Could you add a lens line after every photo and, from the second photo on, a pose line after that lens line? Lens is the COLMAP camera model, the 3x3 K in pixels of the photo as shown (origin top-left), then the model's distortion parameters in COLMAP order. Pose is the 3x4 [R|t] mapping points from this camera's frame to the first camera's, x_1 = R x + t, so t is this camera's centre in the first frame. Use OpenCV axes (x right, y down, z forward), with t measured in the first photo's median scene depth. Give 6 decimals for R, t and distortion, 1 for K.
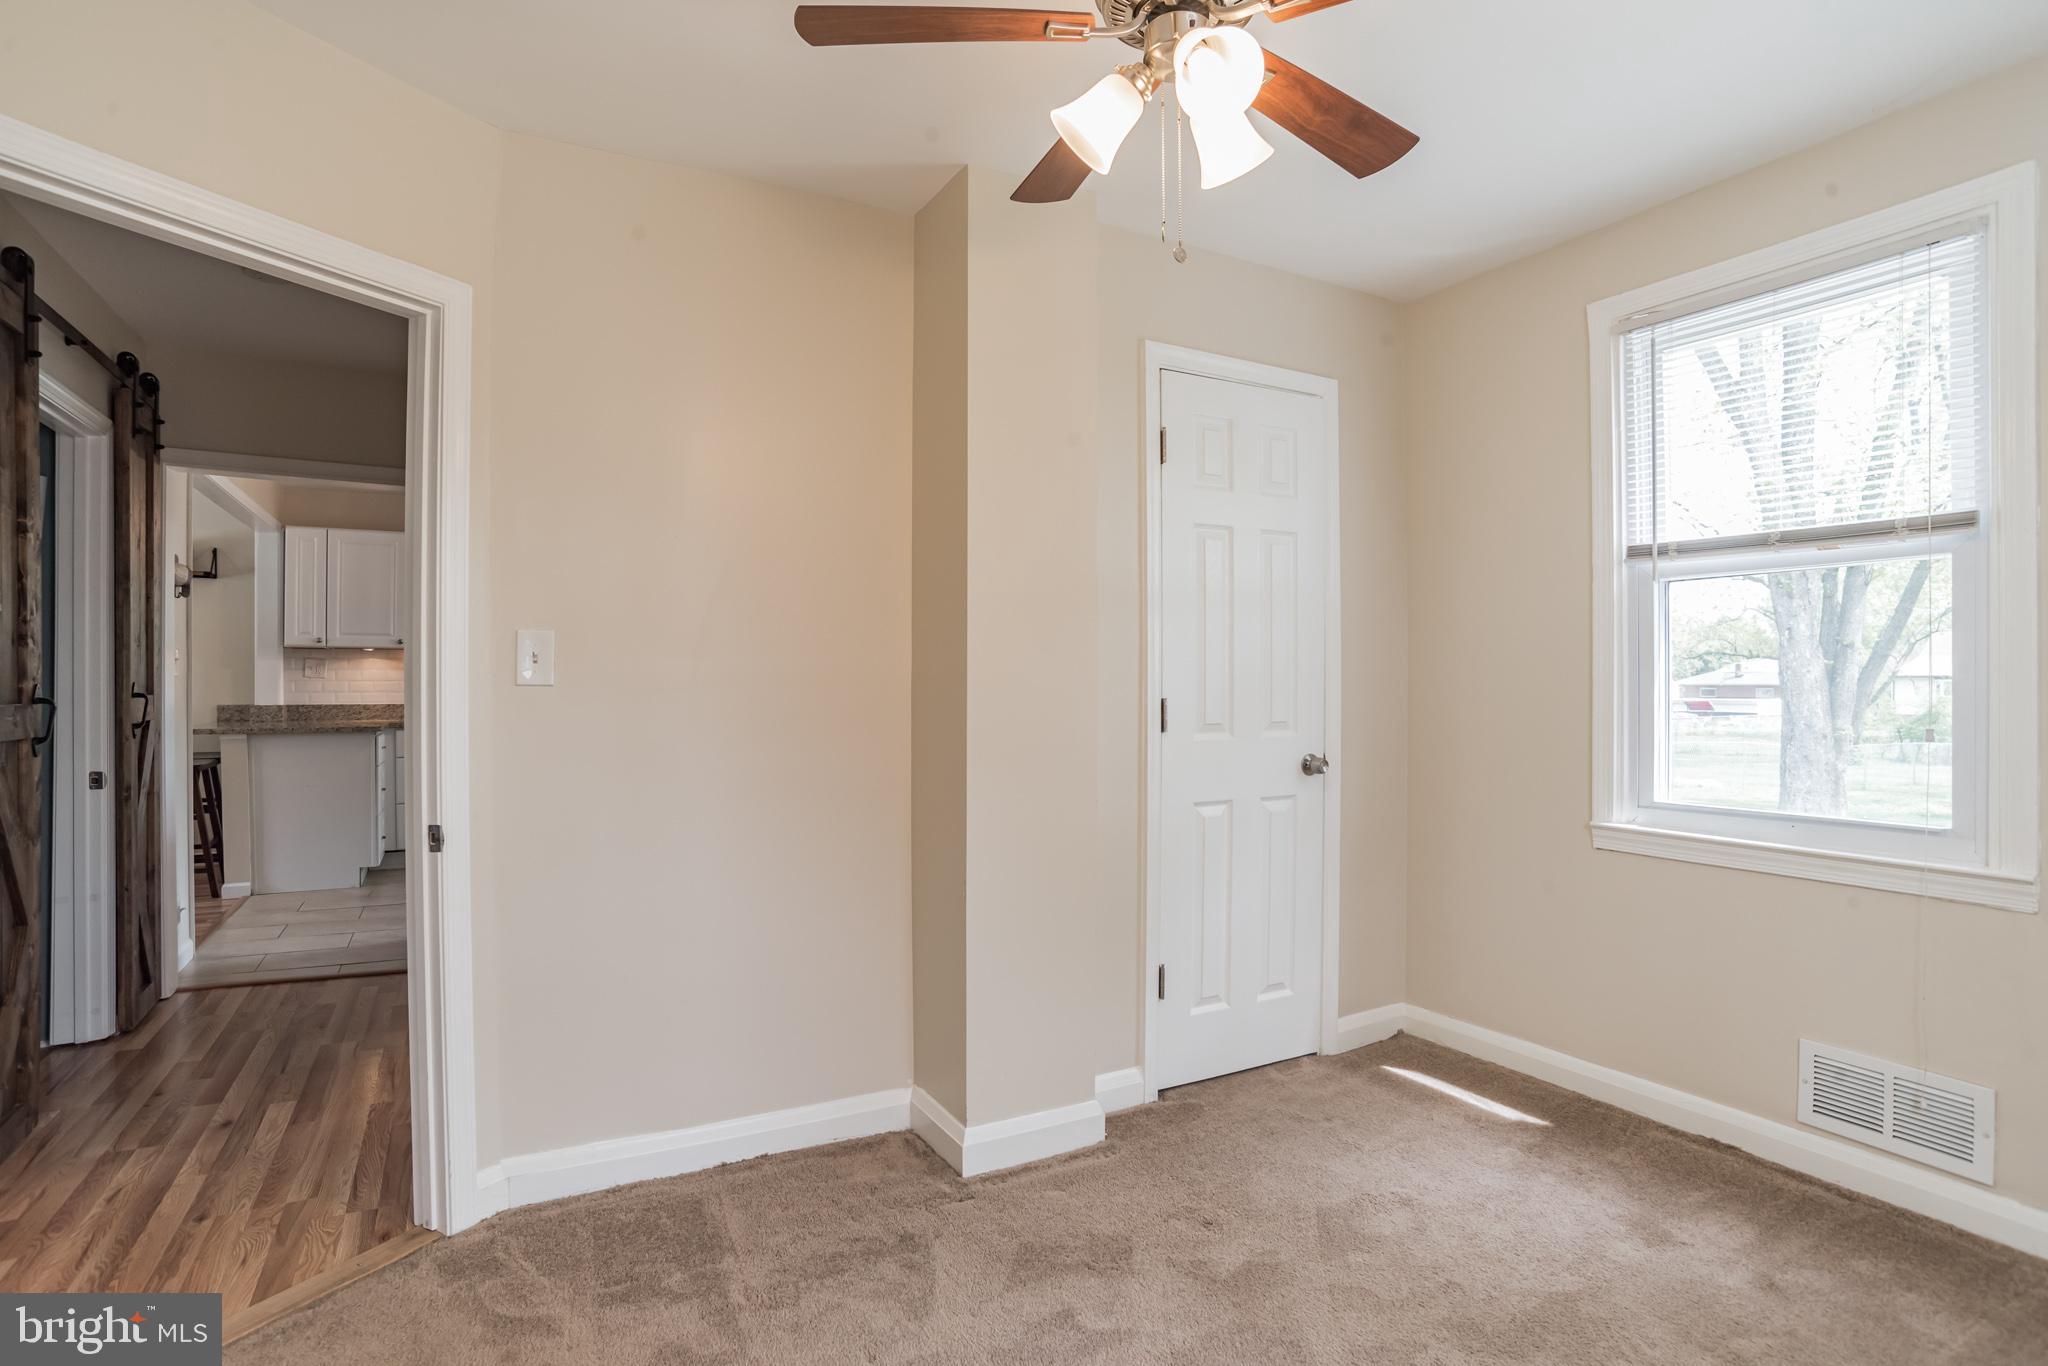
lens RADIAL K [[1036.1, 0, 1025.0], [0, 1036.1, 683.9], [0, 0, 1]] dist [-0.047773, 0.006535]
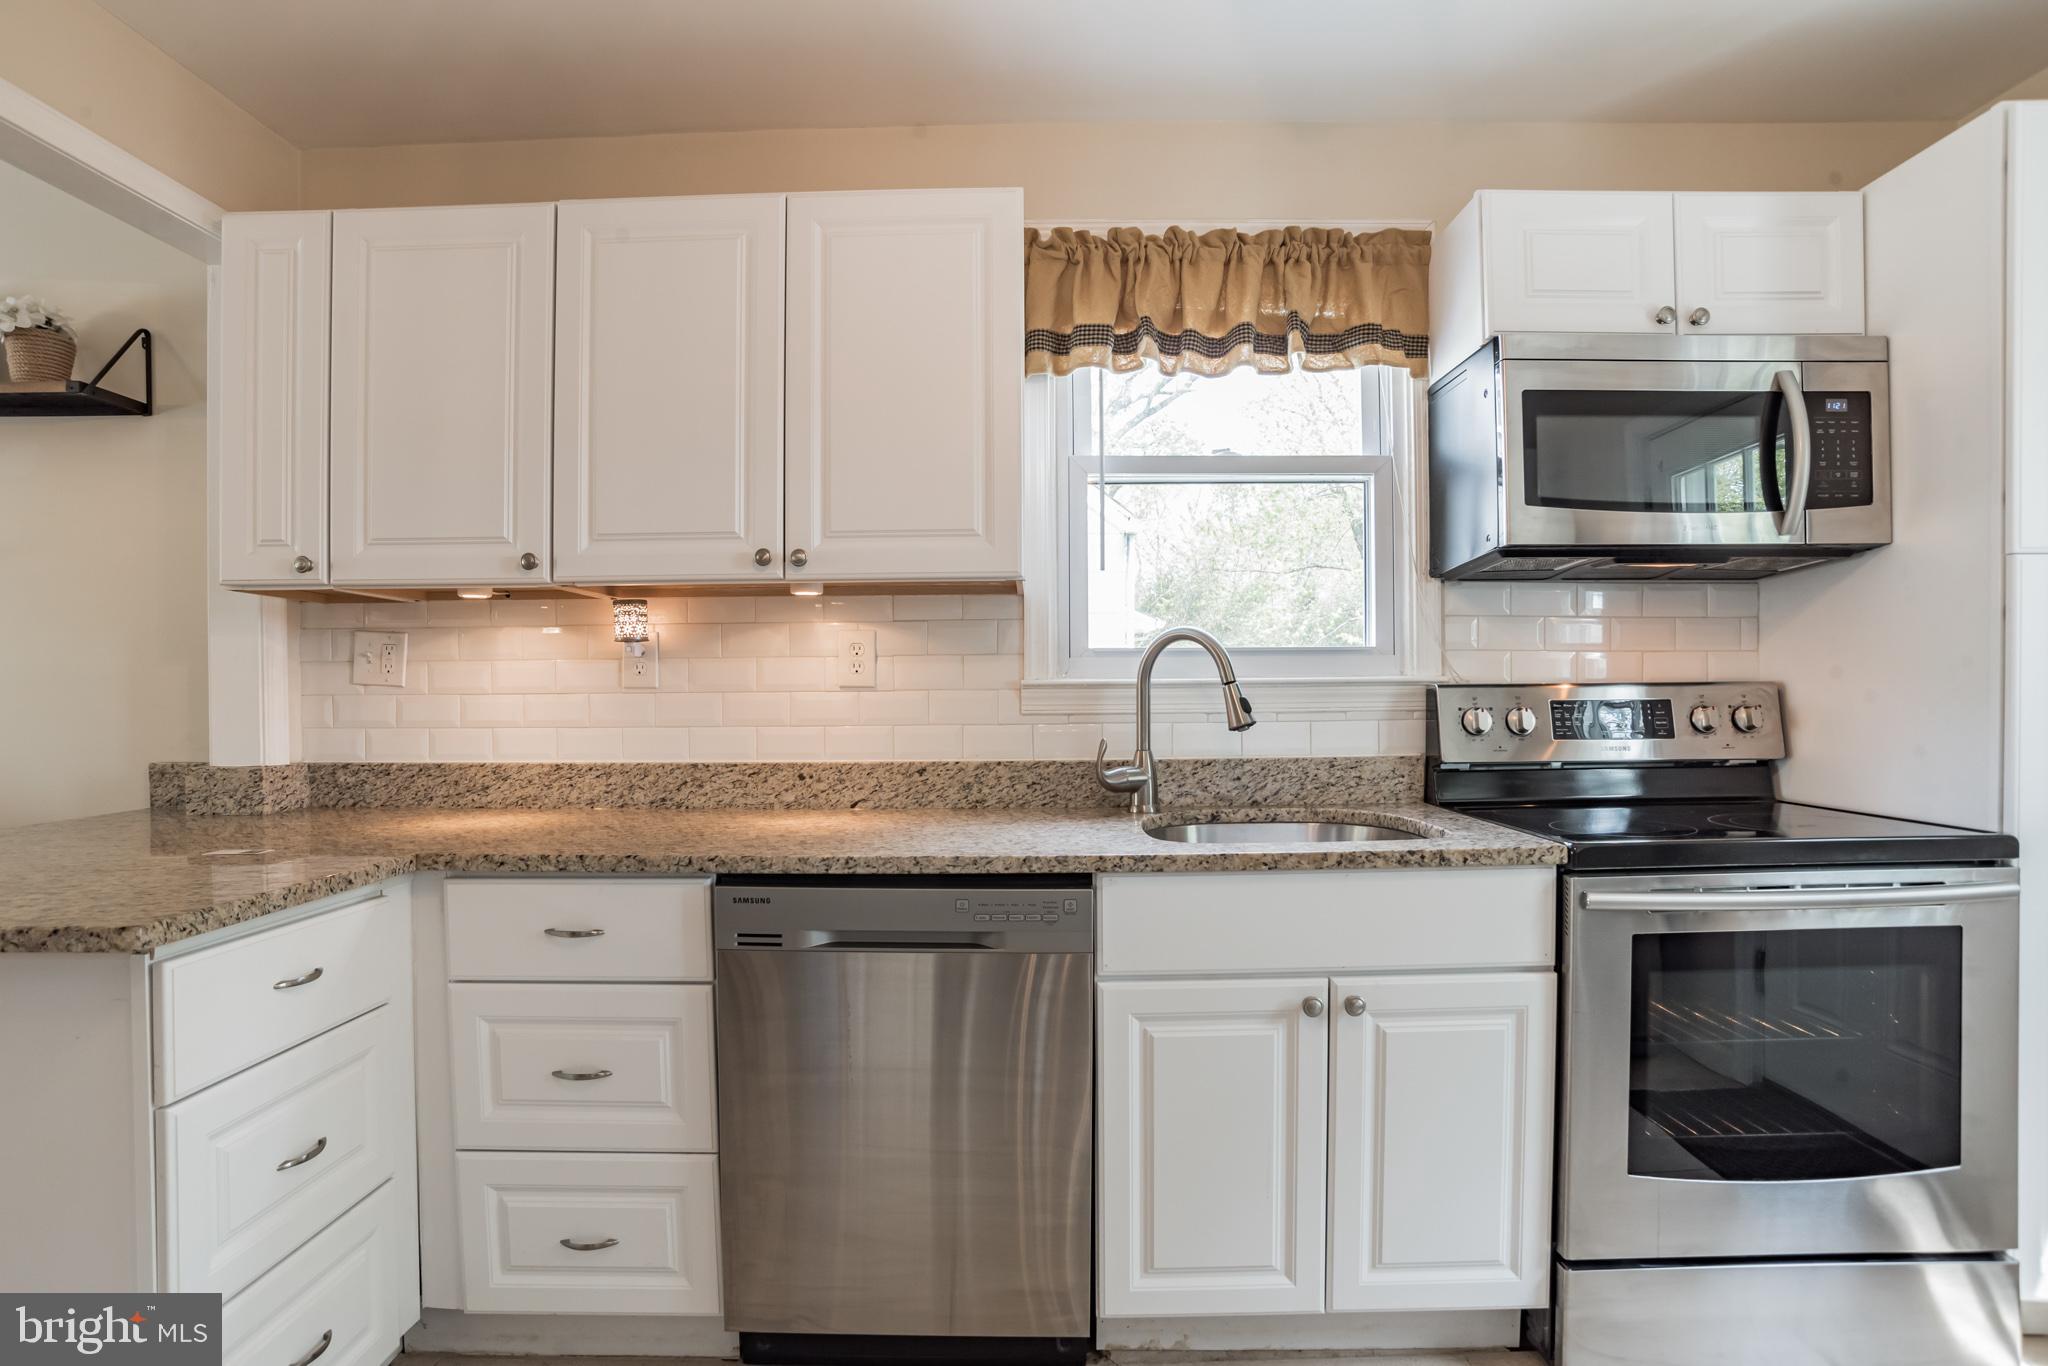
lens RADIAL K [[1036.1, 0, 1024.0], [0, 1036.1, 693.5], [0, 0, 1]] dist [-0.047773, 0.006535]
pose [[0.881668, -0.007266, -0.471815, -0.856765], [0.007994, 0.999968, -0.000461, -0.003359], [0.471803, -0.003365, 0.881697, 1.998106]]
